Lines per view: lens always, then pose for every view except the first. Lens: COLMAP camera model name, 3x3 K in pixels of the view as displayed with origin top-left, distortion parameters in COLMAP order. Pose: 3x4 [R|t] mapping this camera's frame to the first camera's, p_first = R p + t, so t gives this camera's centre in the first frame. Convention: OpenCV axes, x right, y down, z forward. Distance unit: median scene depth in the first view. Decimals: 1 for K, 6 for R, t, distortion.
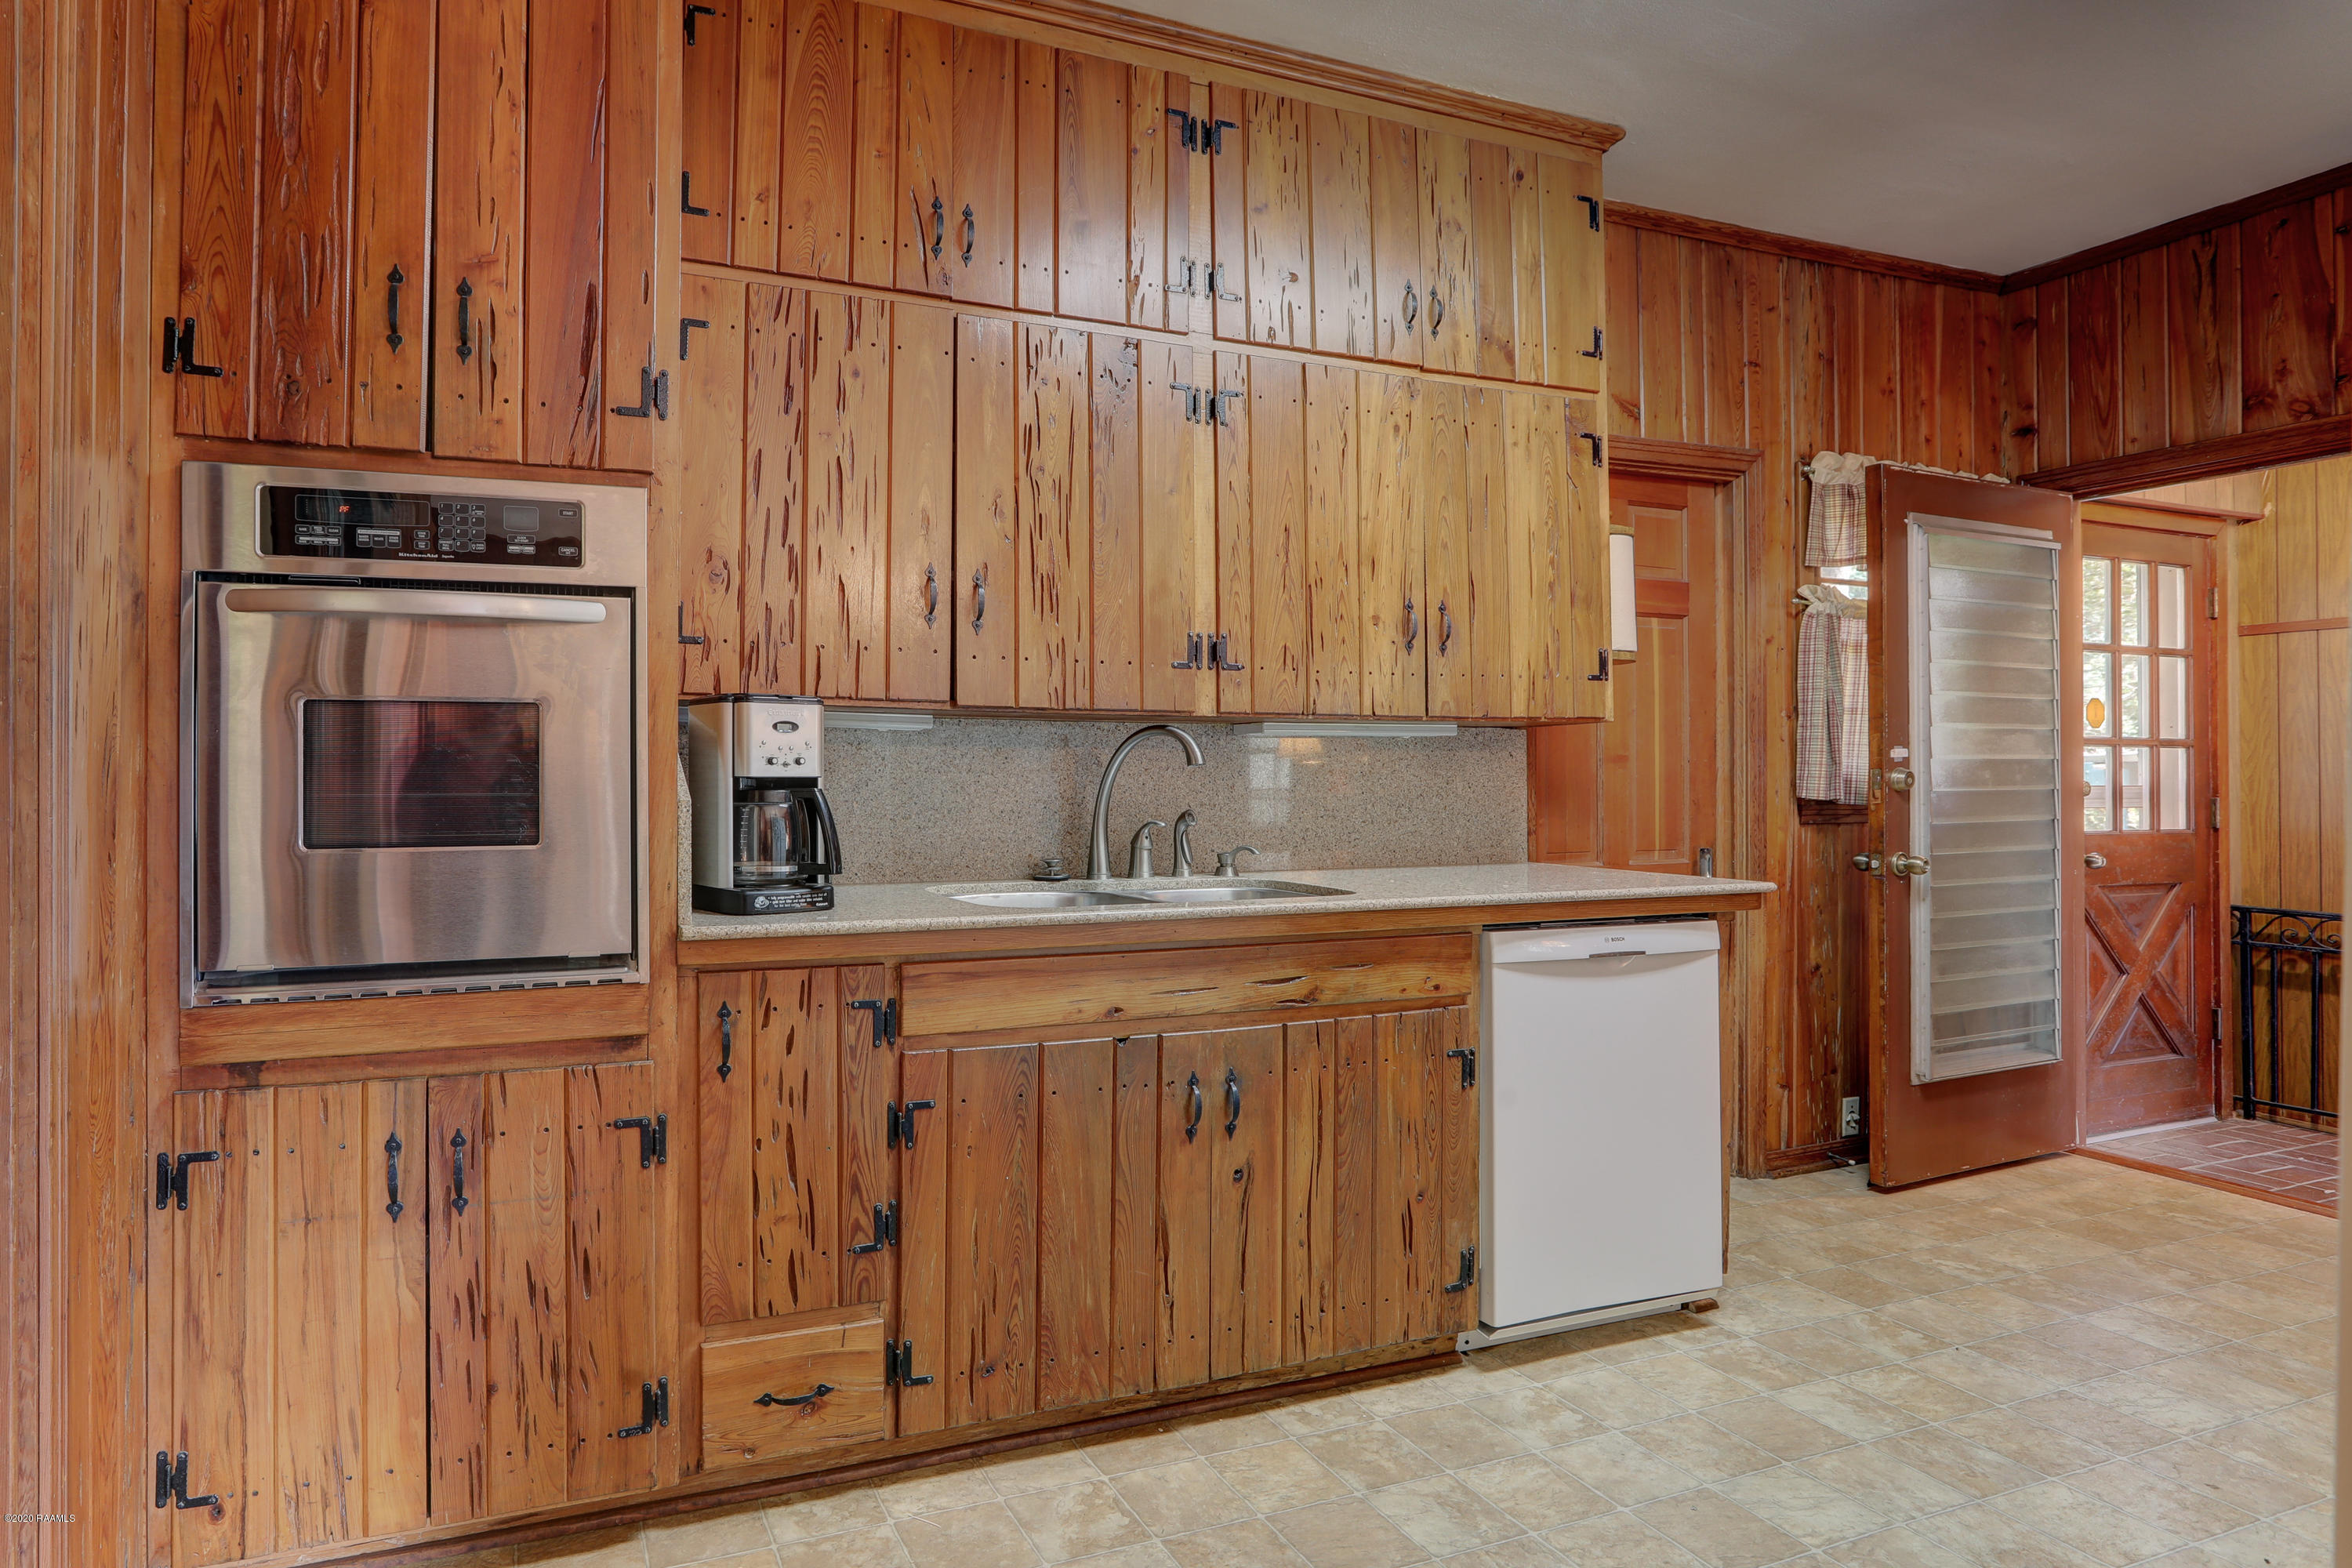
lens RADIAL K [[1270.0, 0, 1176.0], [0, 1270.0, 784.0], [0, 0, 1]] dist [-0.004668, -0.000536]
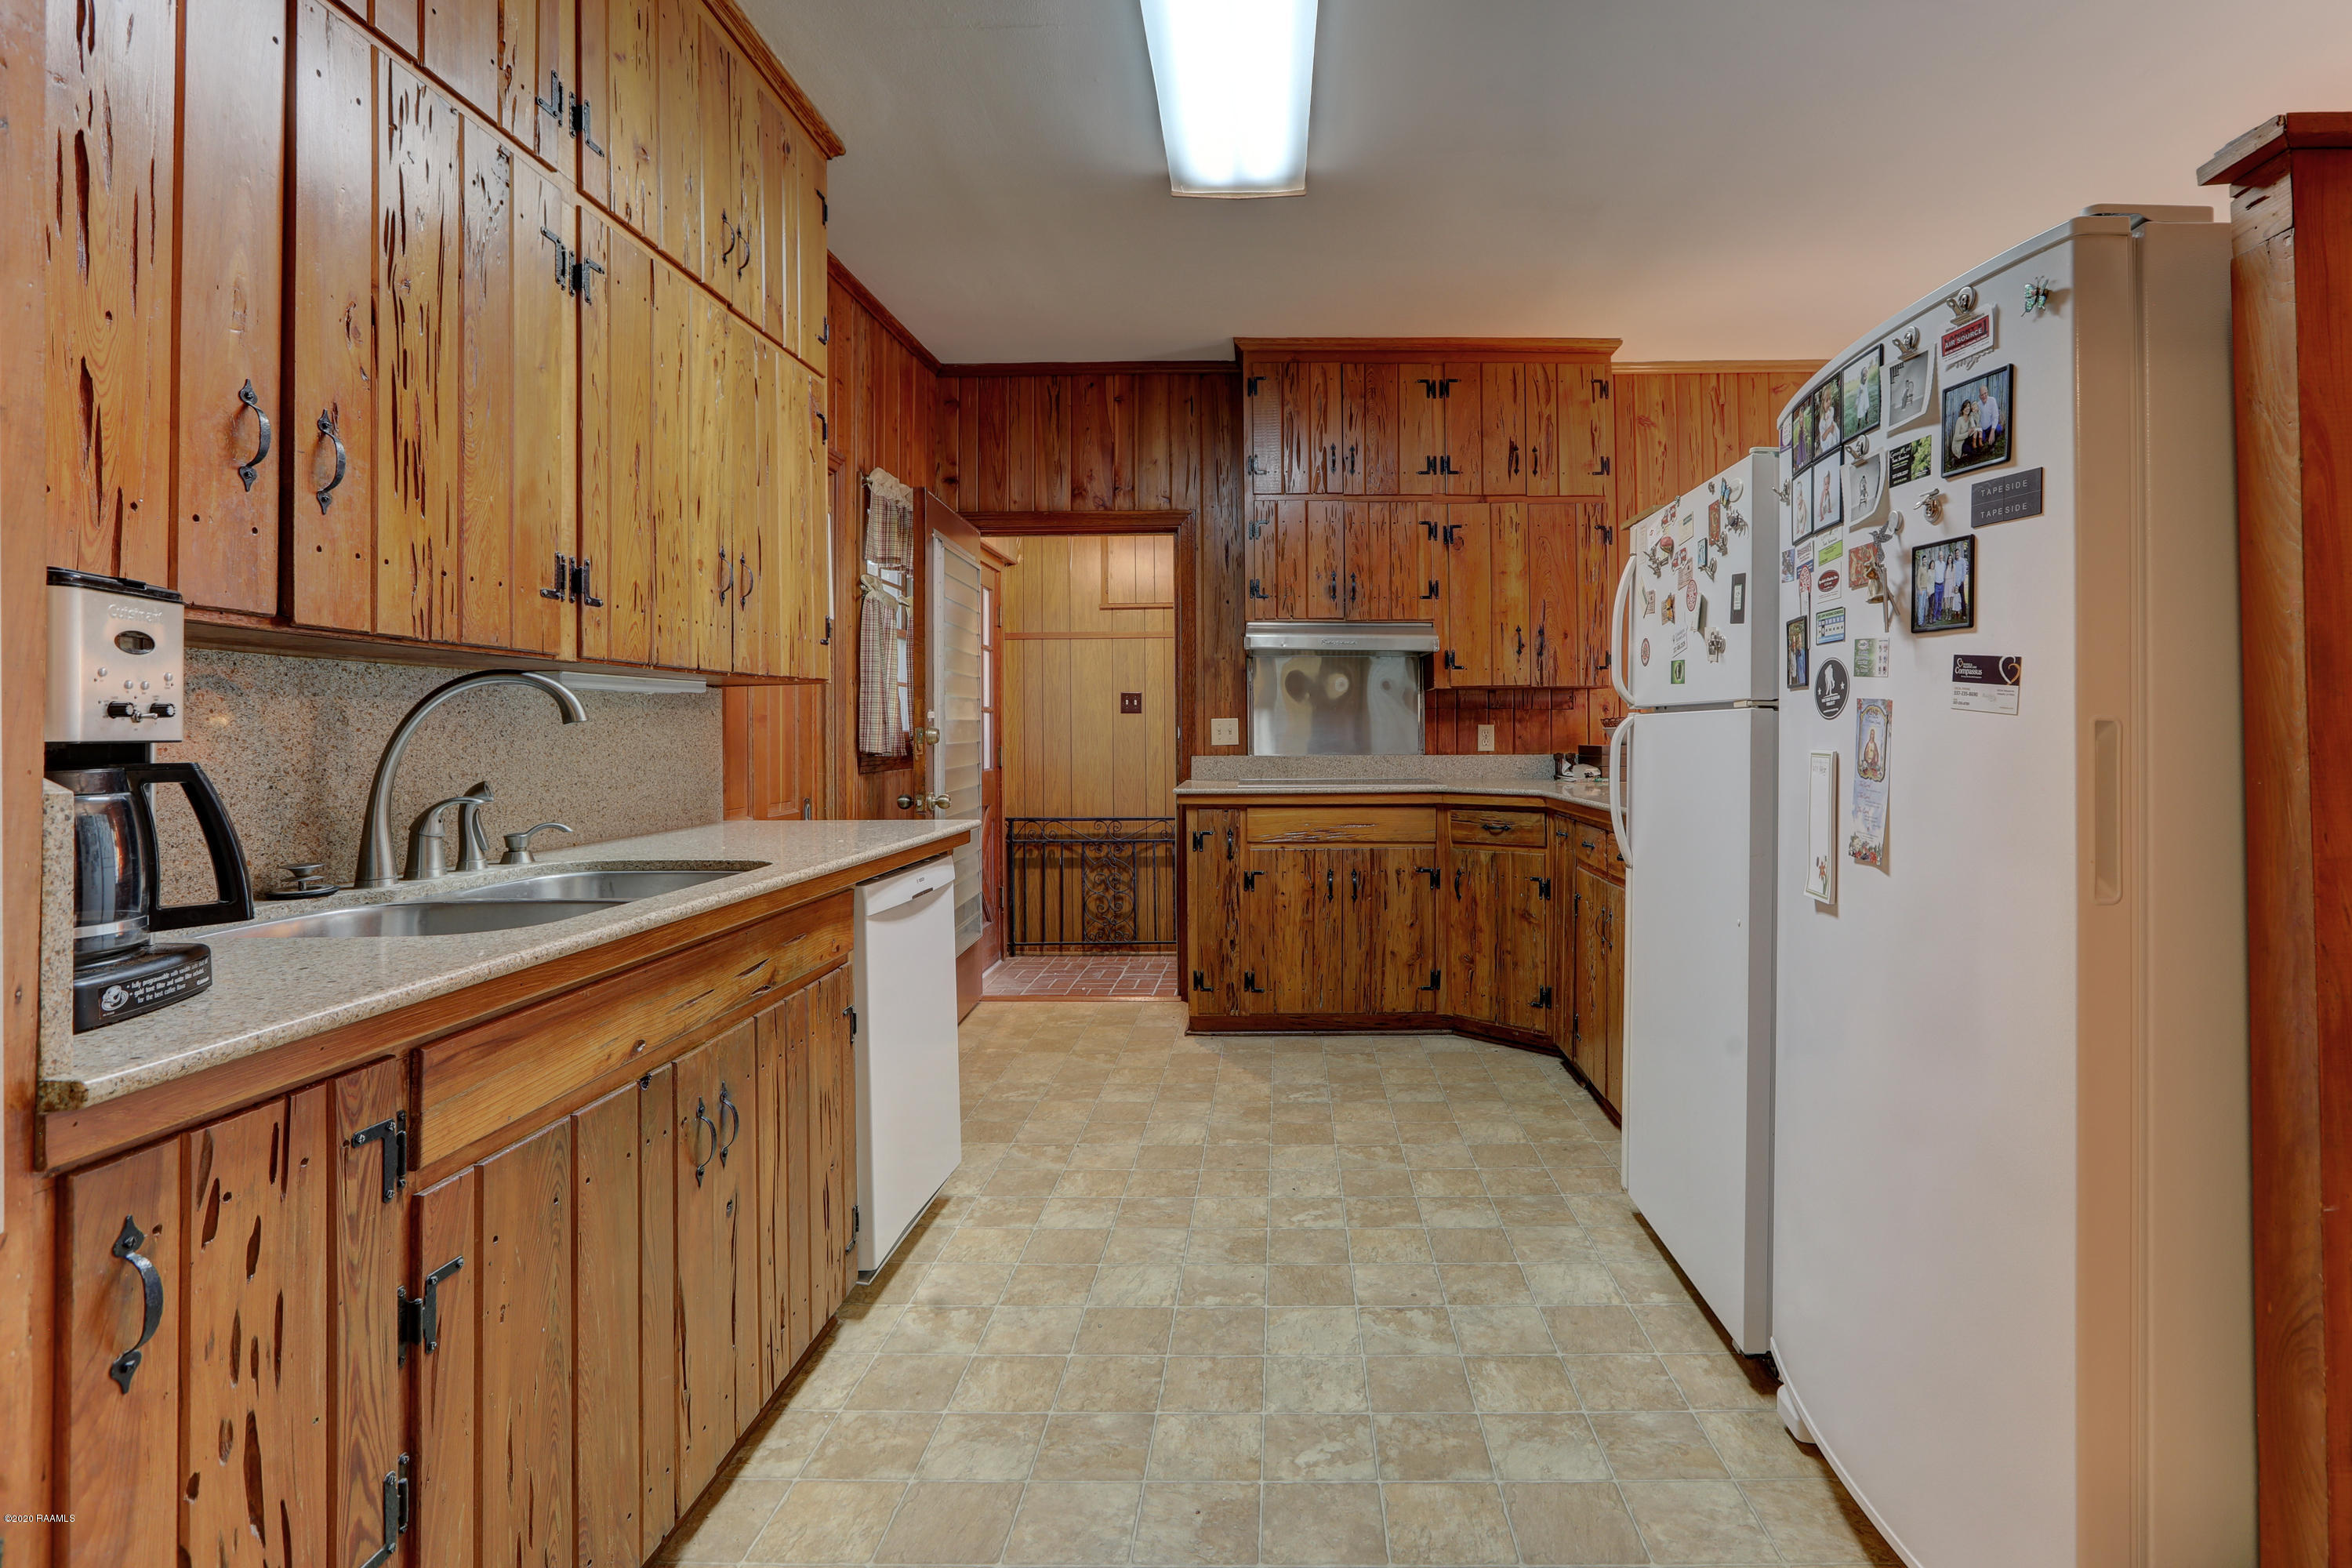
lens RADIAL K [[1111.5, 0, 1178.8], [0, 1111.5, 723.4], [0, 0, 1]] dist [-0.019394, 0.022726]
pose [[0.459372, 0.000031, 0.888244, -0.419662], [0.016448, 0.999828, -0.008541, -0.002394], [-0.888092, 0.018534, 0.459292, 0.350352]]
